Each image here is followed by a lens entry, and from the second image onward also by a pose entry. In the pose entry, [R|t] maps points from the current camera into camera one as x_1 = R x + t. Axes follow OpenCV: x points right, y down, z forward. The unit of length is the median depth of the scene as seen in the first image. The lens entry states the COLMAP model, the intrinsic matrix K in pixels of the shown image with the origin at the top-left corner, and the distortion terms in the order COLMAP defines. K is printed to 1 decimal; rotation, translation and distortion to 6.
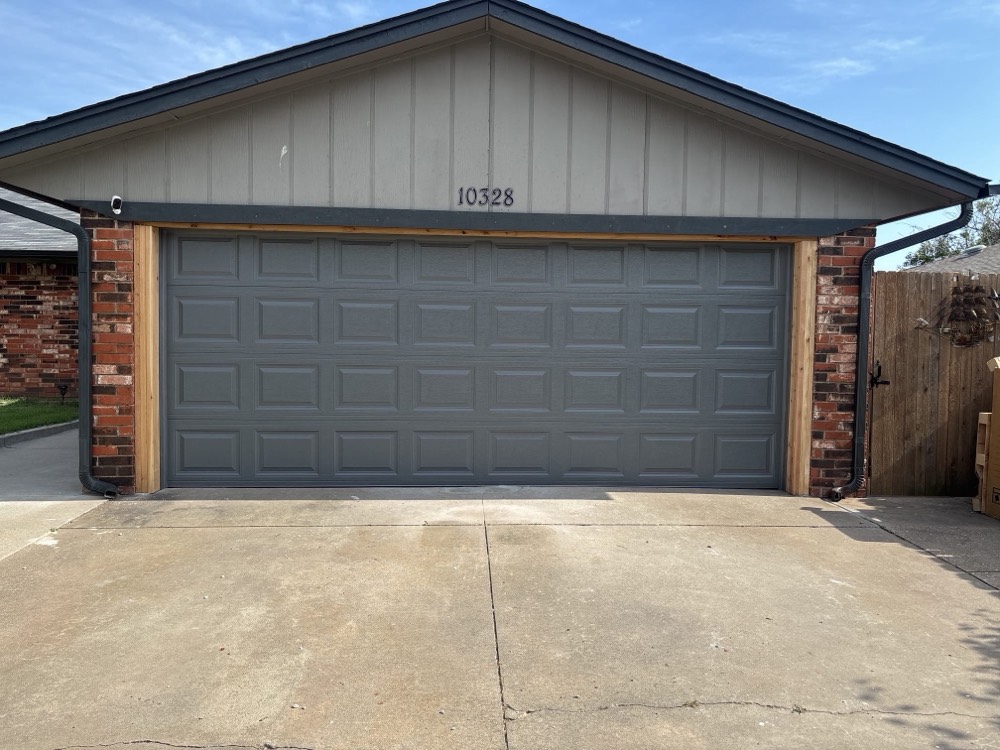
lens RADIAL K [[788.9, 0, 500.0], [0, 788.9, 375.0], [0, 0, 1]] dist [0.088005, -0.141356]
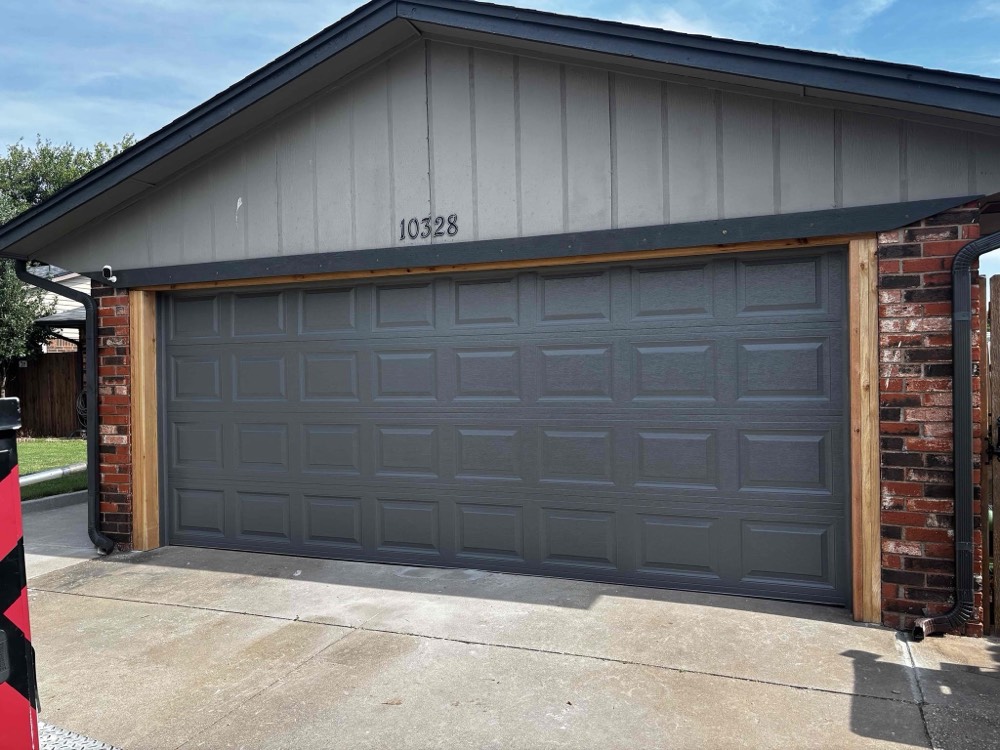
lens RADIAL K [[788.9, 0, 500.0], [0, 788.9, 375.0], [0, 0, 1]] dist [0.088005, -0.141356]
pose [[0.894518, -0.025826, -0.446285, 0.416309], [0.006975, 0.999015, -0.043830, -0.027640], [0.446978, 0.036094, 0.893817, 0.271921]]
